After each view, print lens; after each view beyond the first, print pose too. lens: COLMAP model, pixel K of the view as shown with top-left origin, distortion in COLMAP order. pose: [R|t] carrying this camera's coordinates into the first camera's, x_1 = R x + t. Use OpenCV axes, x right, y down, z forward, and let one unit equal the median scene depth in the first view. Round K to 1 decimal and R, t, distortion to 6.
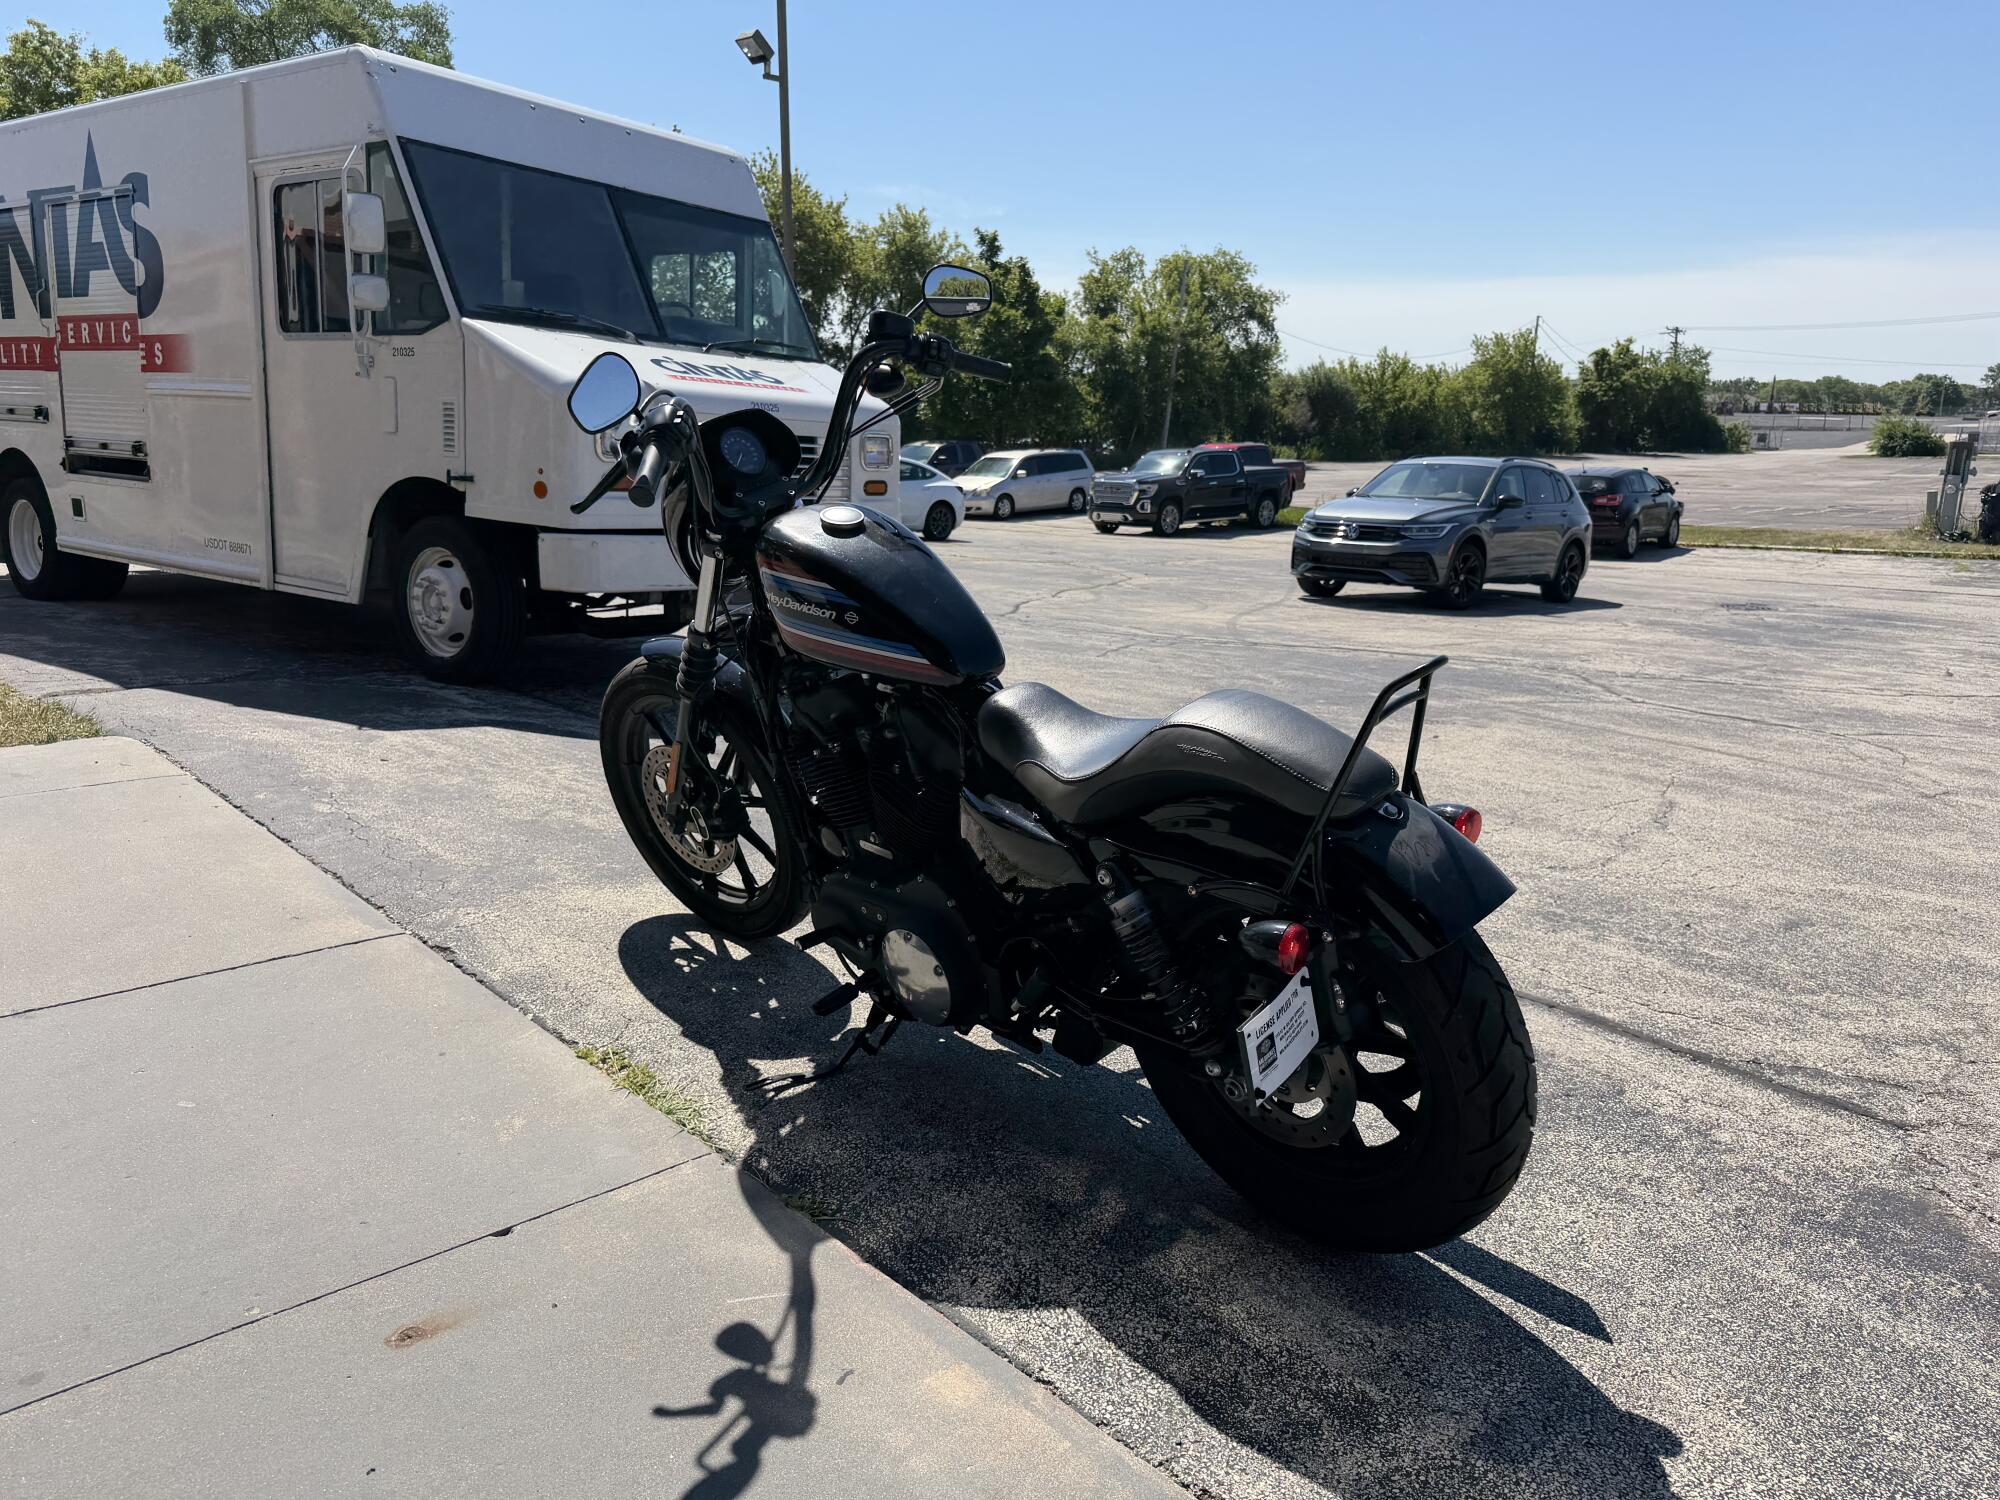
lens RADIAL K [[1399.9, 0, 1000.0], [0, 1399.9, 750.0], [0, 0, 1]] dist [0.013445, -0.061458]
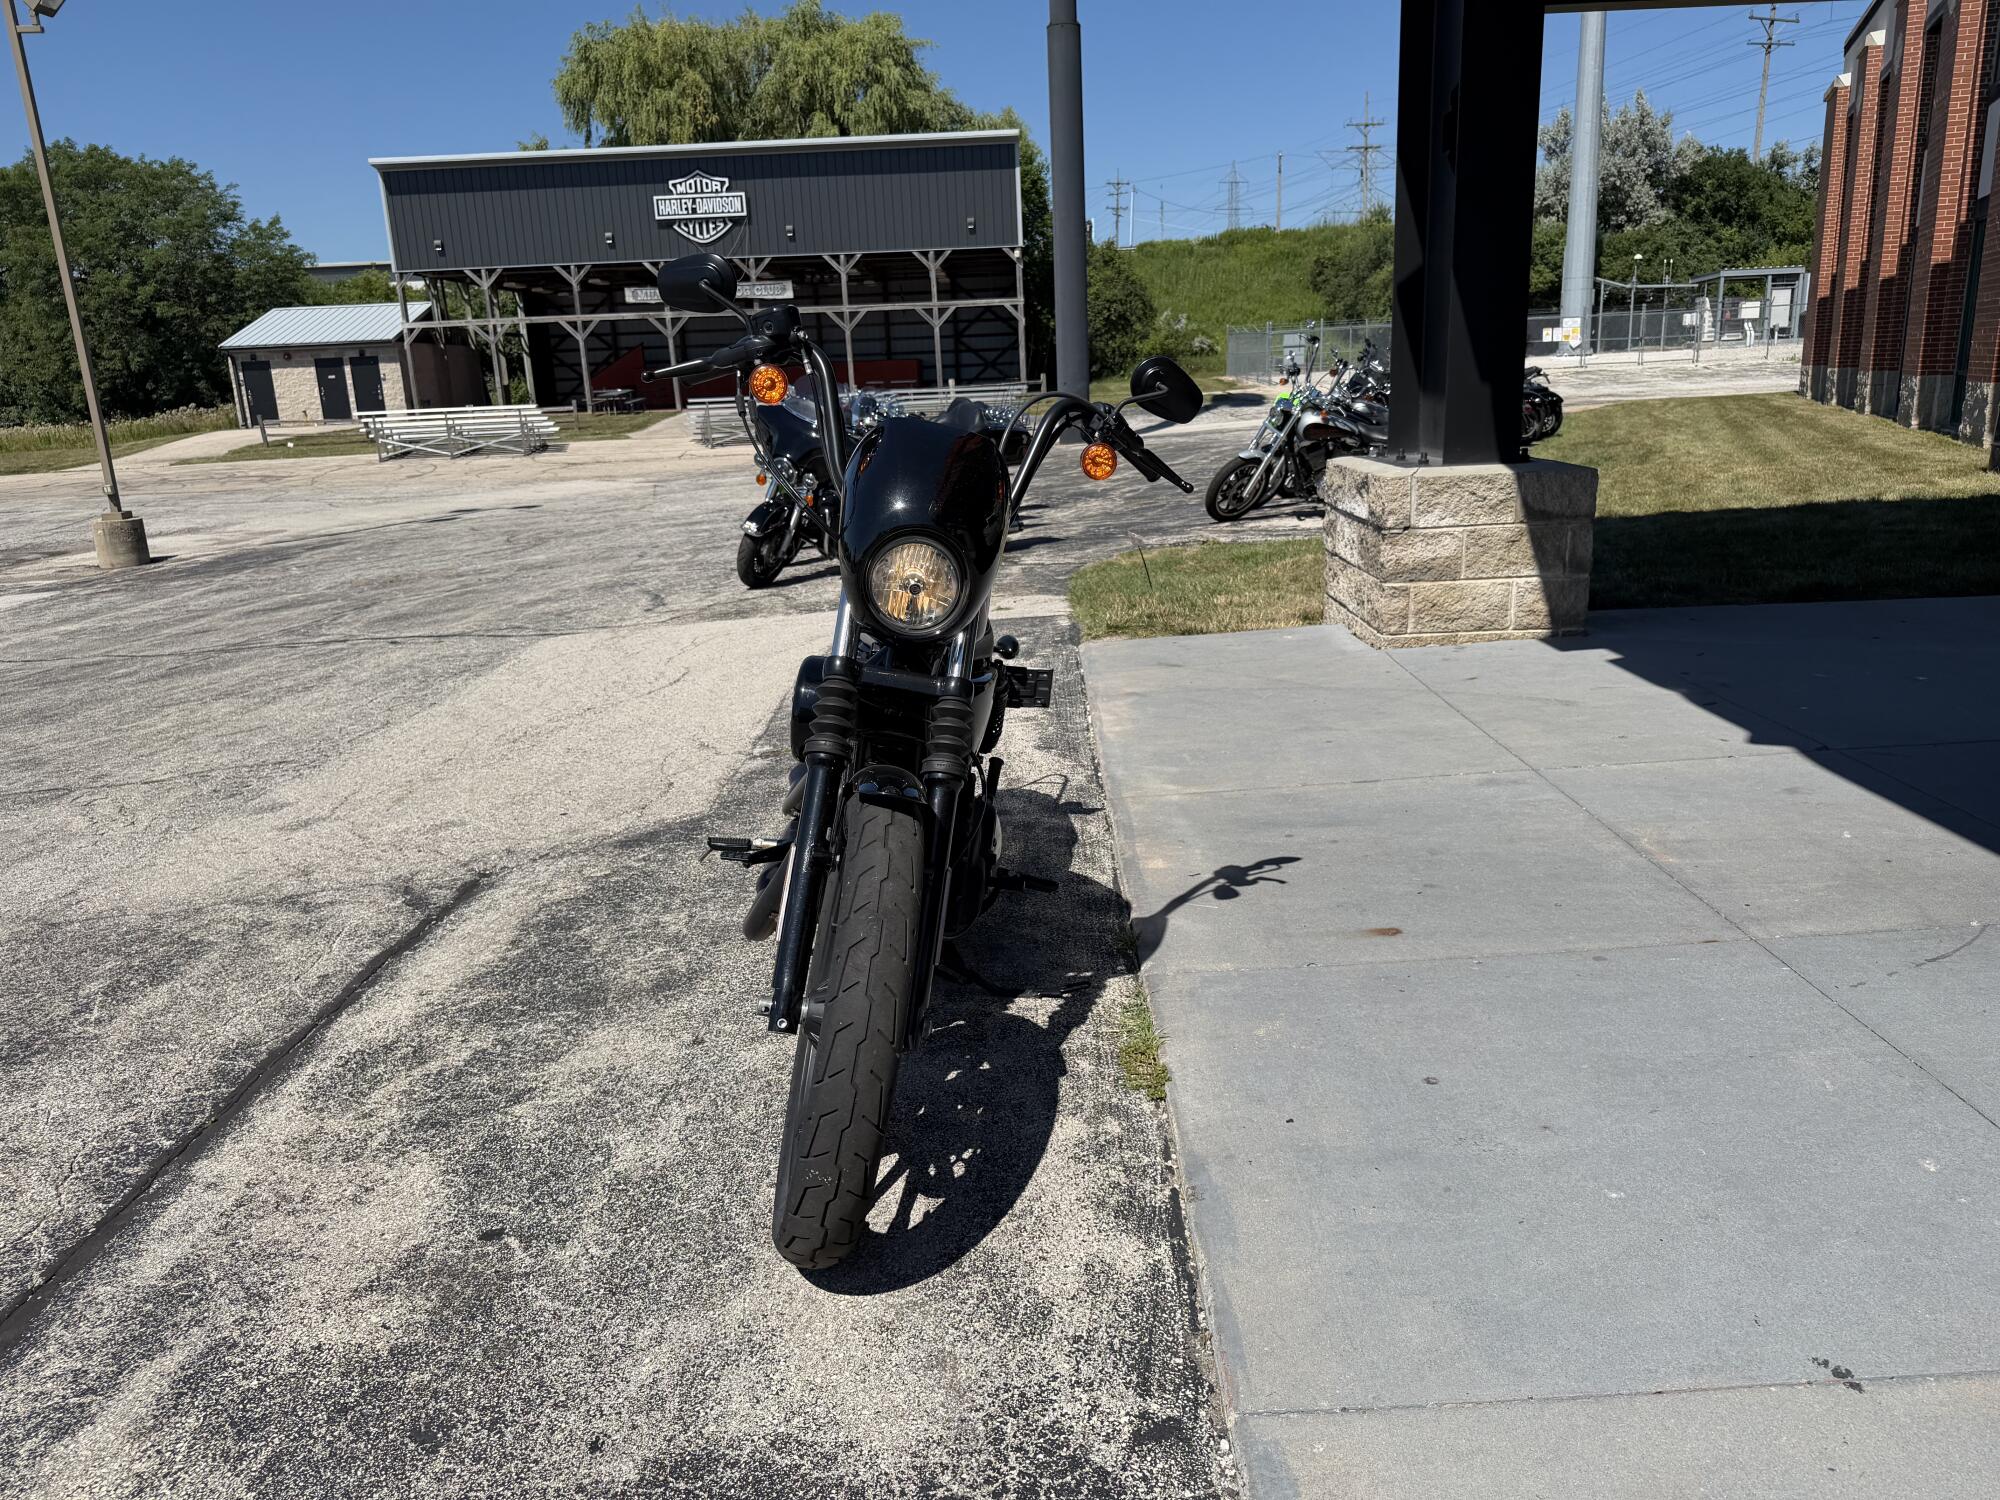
lens RADIAL K [[1413.6, 0, 1015.0], [0, 1413.6, 751.1], [0, 0, 1]] dist [0.002958, -0.006912]
pose [[-0.736187, -0.149802, 0.659991, -0.224386], [0.194903, 0.886952, 0.418722, -0.111323], [-0.648106, 0.436892, -0.623766, 0.427667]]
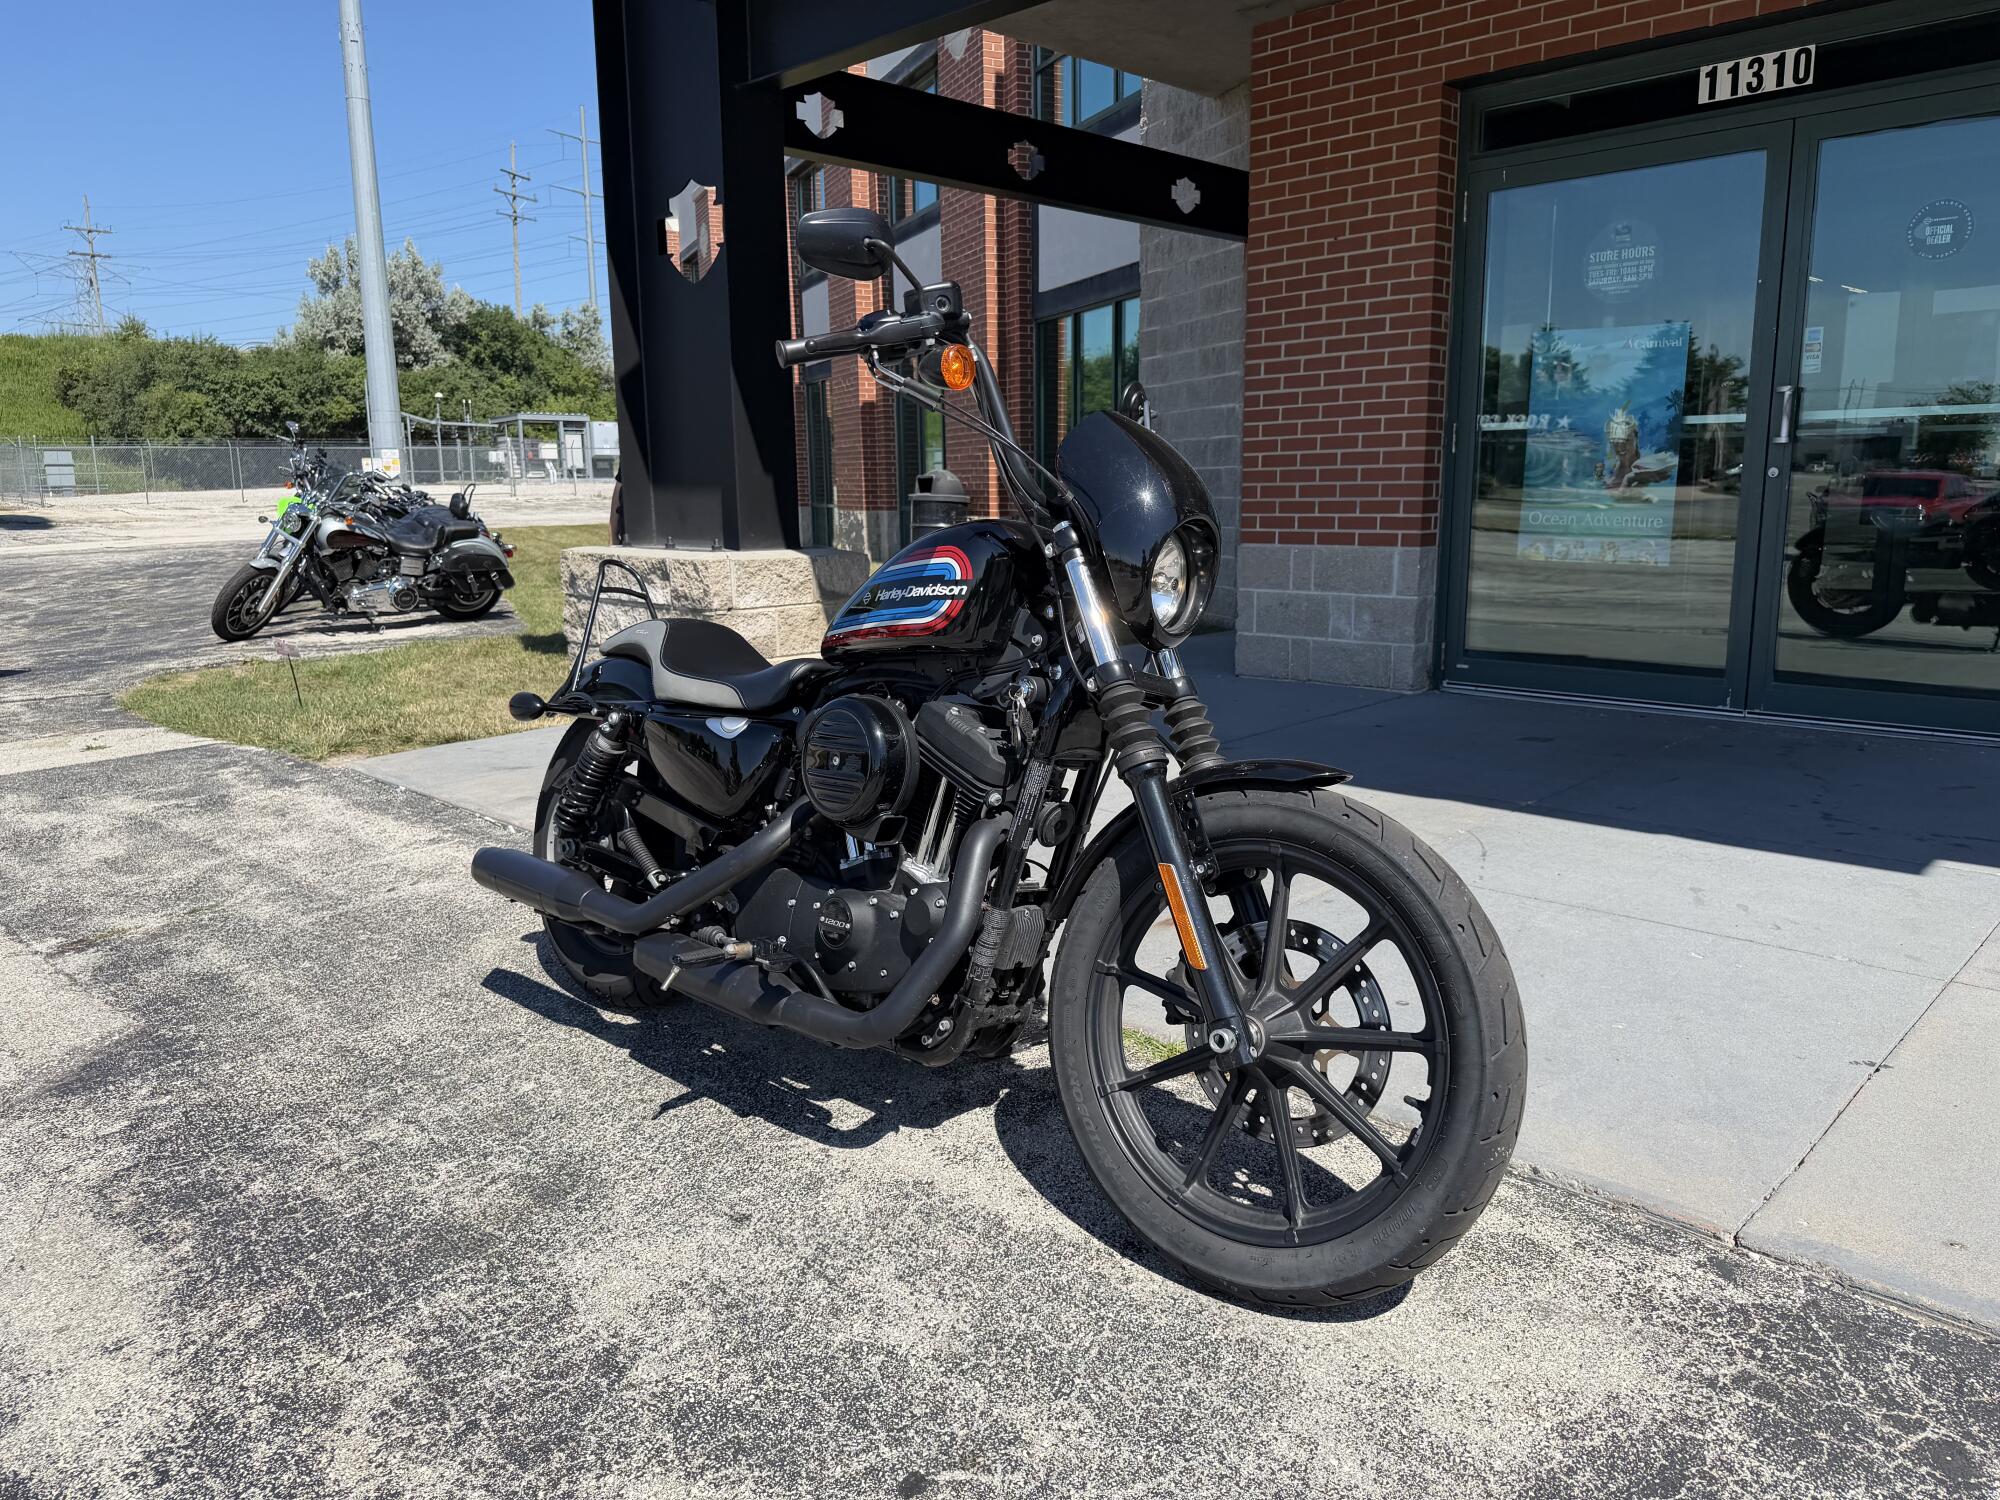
lens RADIAL K [[1417.7, 0, 1000.0], [0, 1417.7, 750.0], [0, 0, 1]] dist [0.004927, -0.018134]
pose [[-0.998229, 0.013955, -0.057834, -0.017801], [-0.011050, 0.911698, 0.410712, -0.109001], [0.058459, 0.410624, -0.909929, 0.492138]]
